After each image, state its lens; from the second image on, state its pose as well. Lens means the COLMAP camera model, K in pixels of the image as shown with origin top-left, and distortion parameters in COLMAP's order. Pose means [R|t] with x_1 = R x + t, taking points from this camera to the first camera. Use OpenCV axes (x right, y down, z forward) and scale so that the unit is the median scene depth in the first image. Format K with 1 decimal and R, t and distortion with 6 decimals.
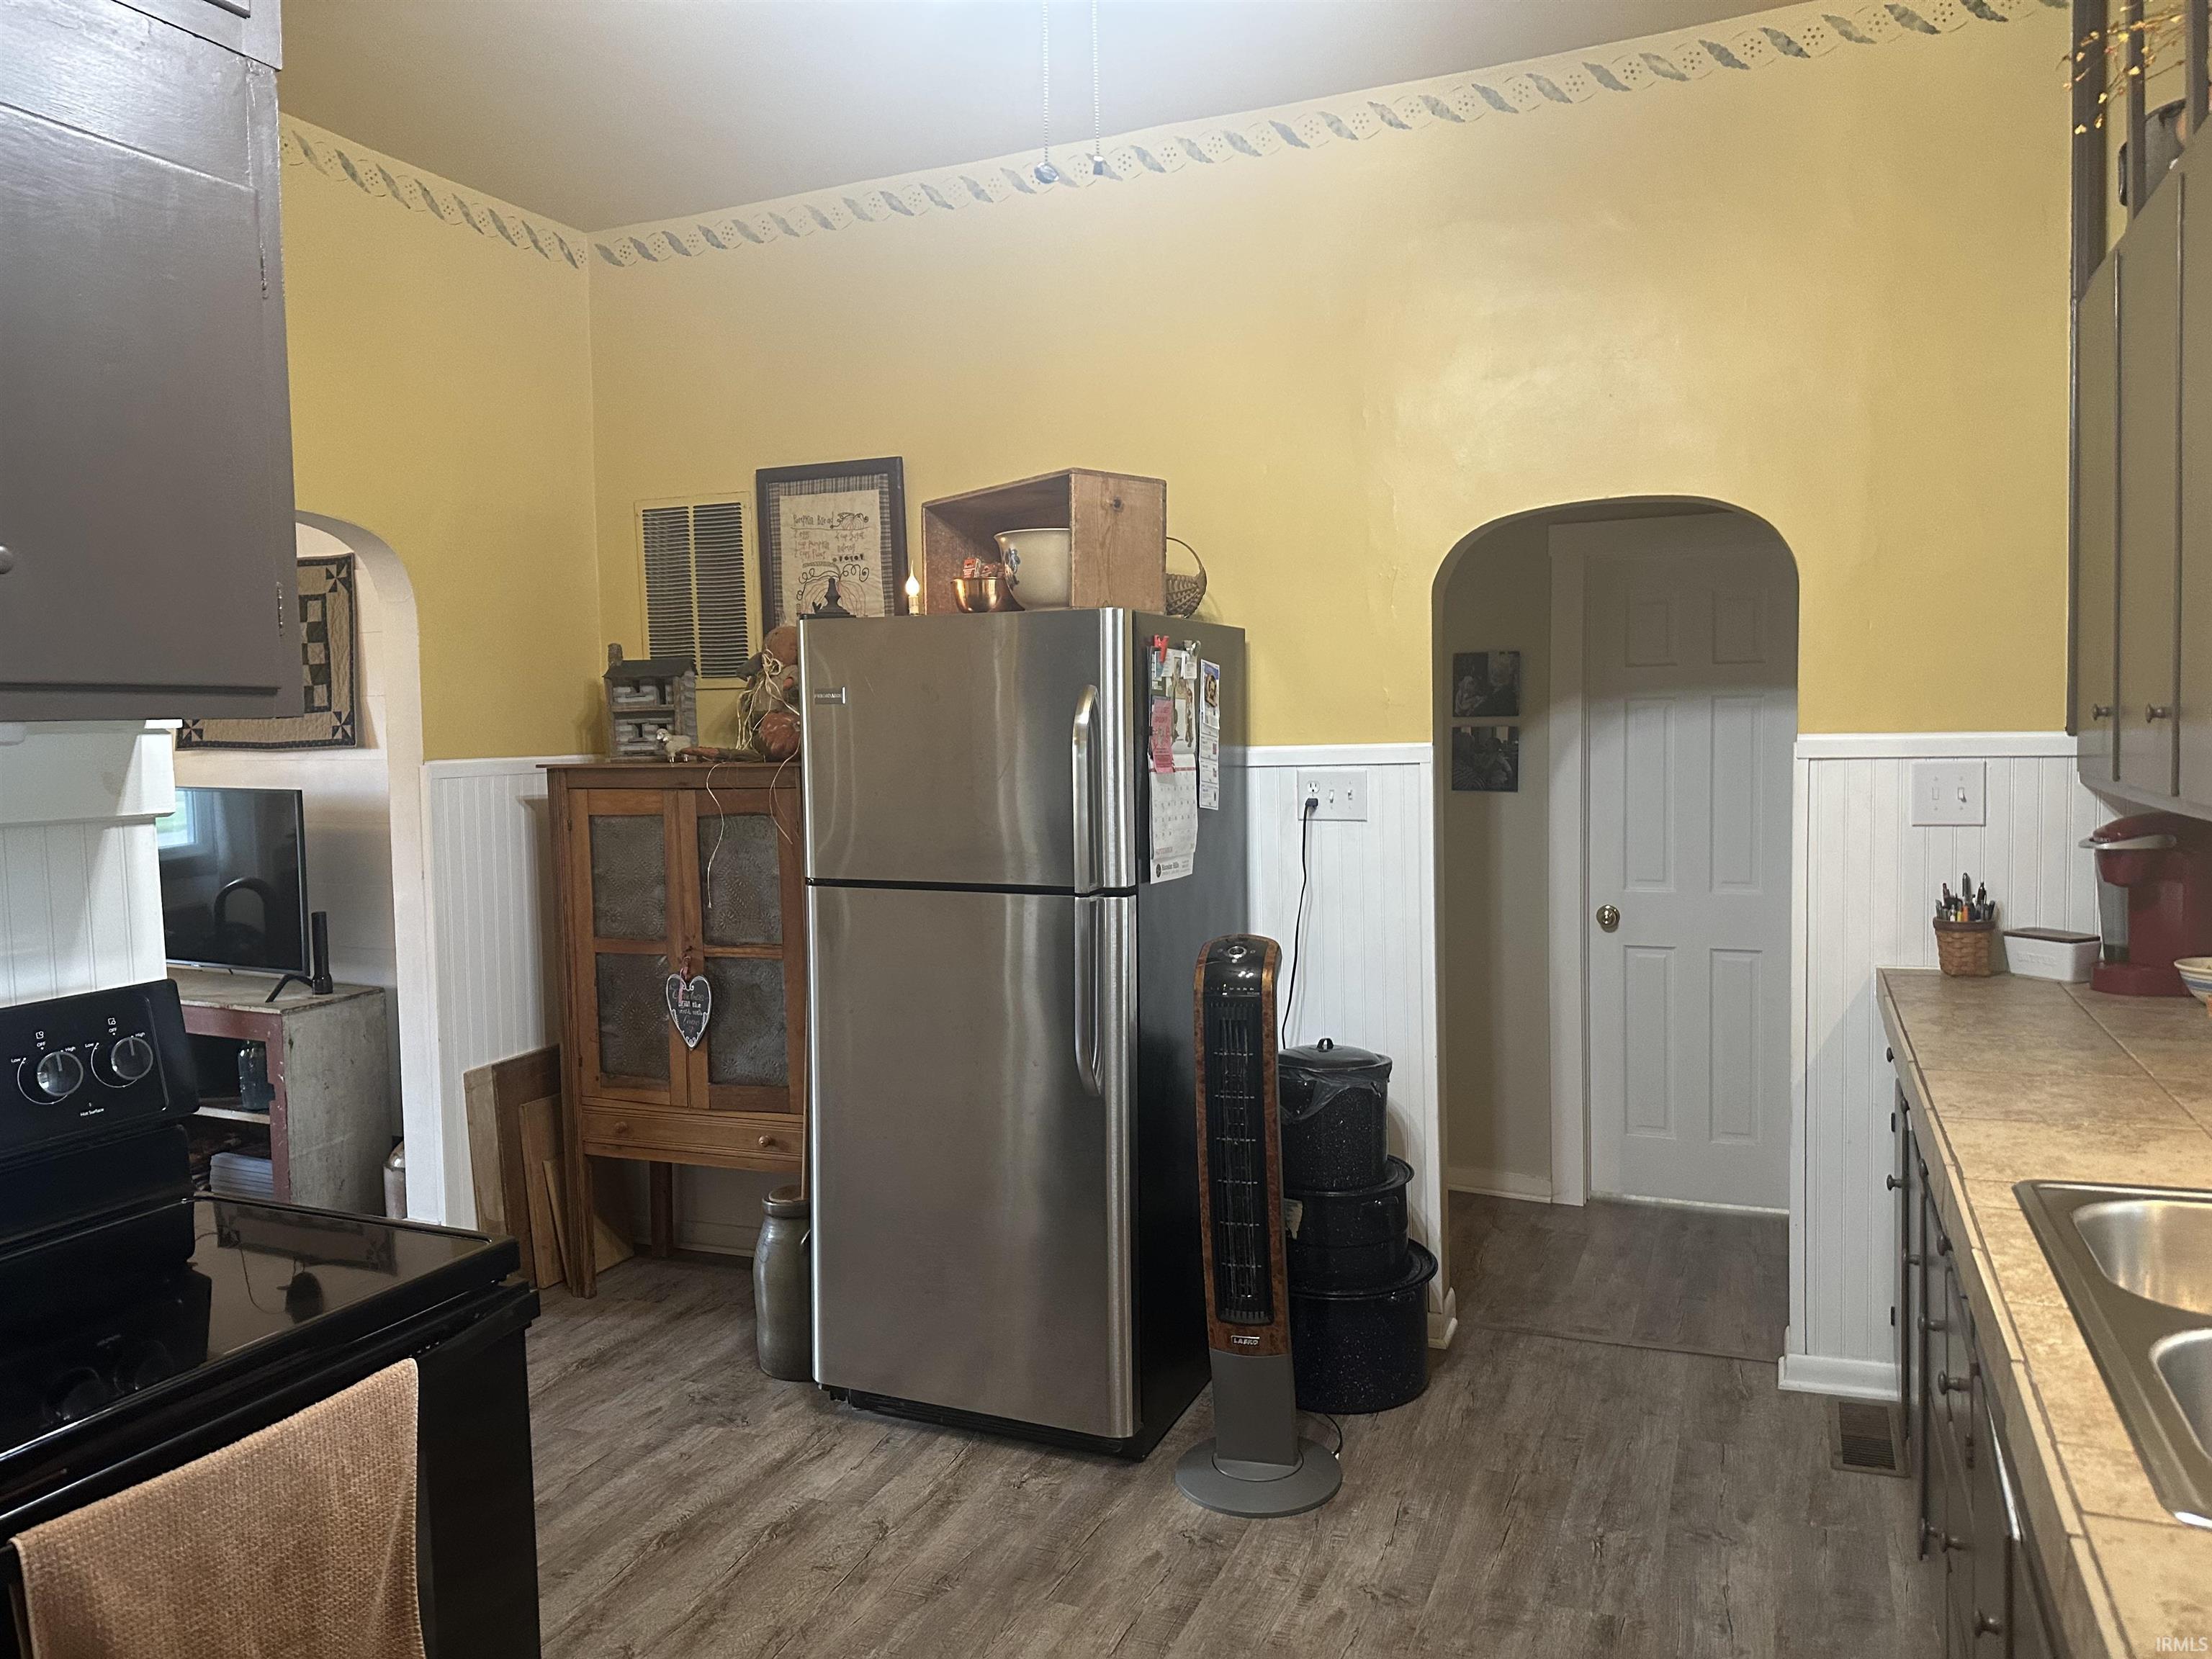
lens RADIAL K [[1554.9, 0, 1099.2], [0, 1554.9, 821.6], [0, 0, 1]] dist [0.029948, -0.015425]
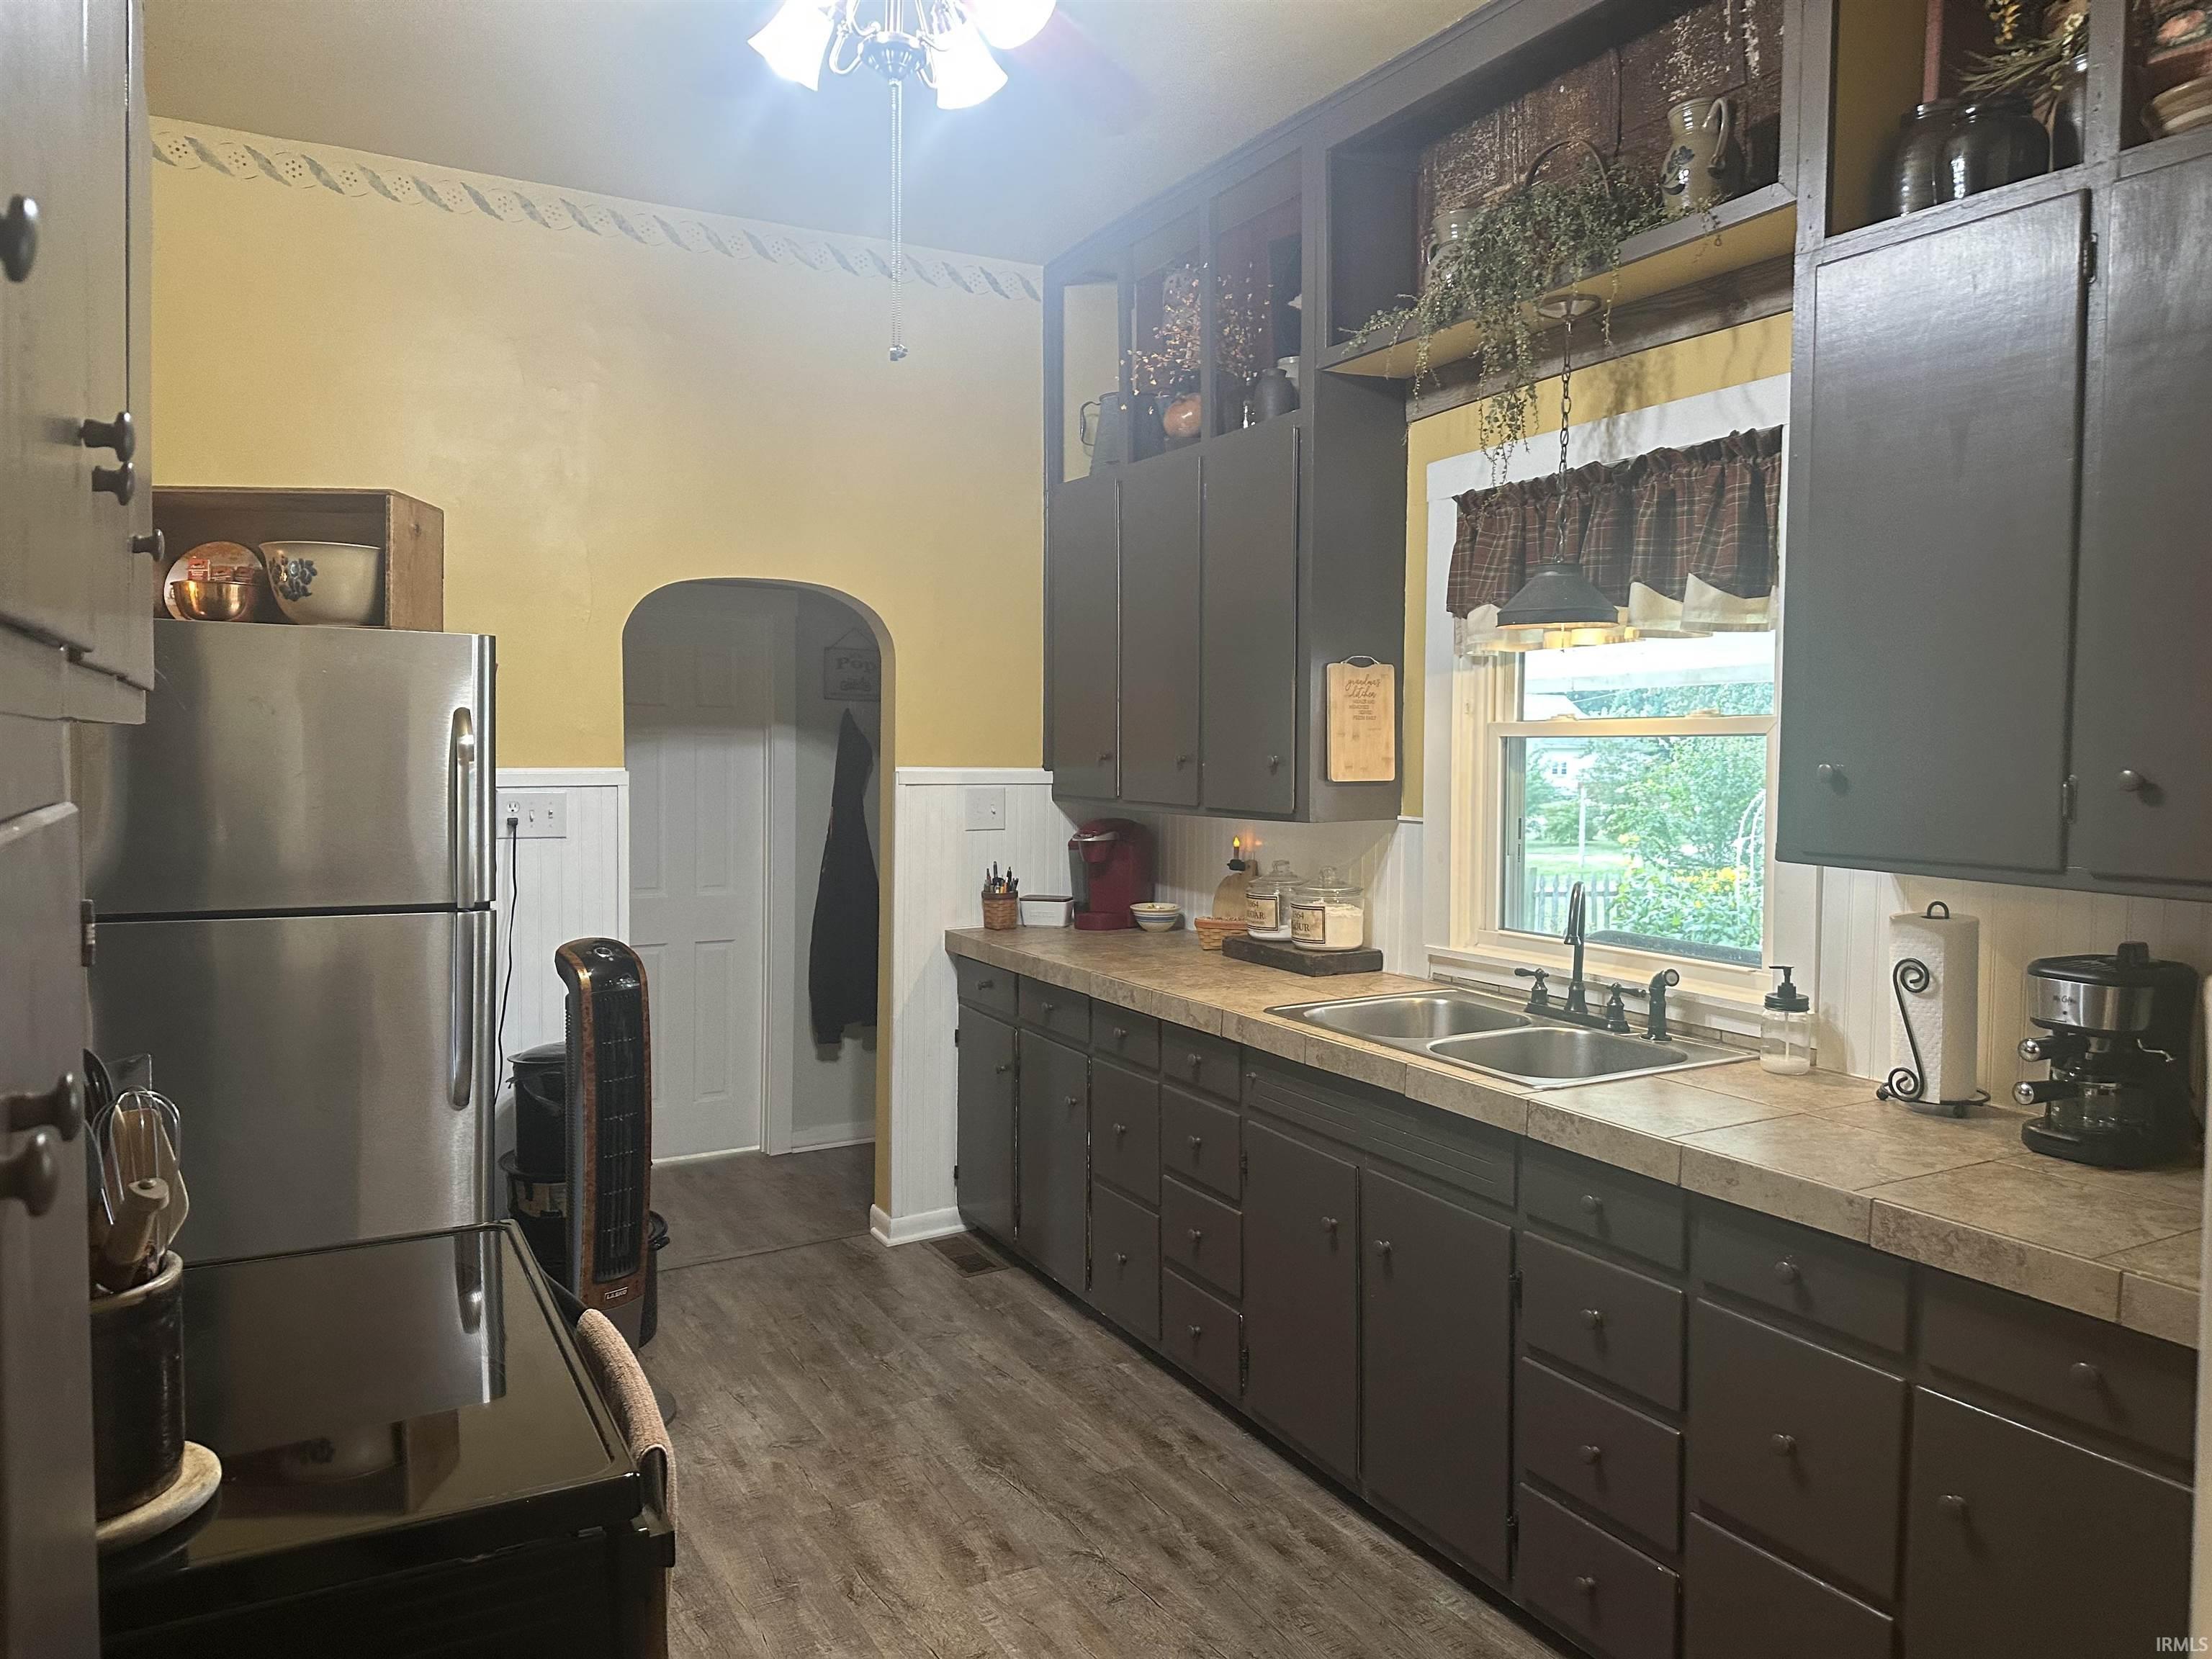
lens RADIAL K [[1554.9, 0, 1089.6], [0, 1554.9, 812.7], [0, 0, 1]] dist [0.029948, -0.015425]
pose [[0.614861, -0.005708, 0.788615, -0.558141], [0.028362, 0.999487, -0.014879, 0.011643], [-0.788125, 0.031515, 0.614708, 0.021070]]
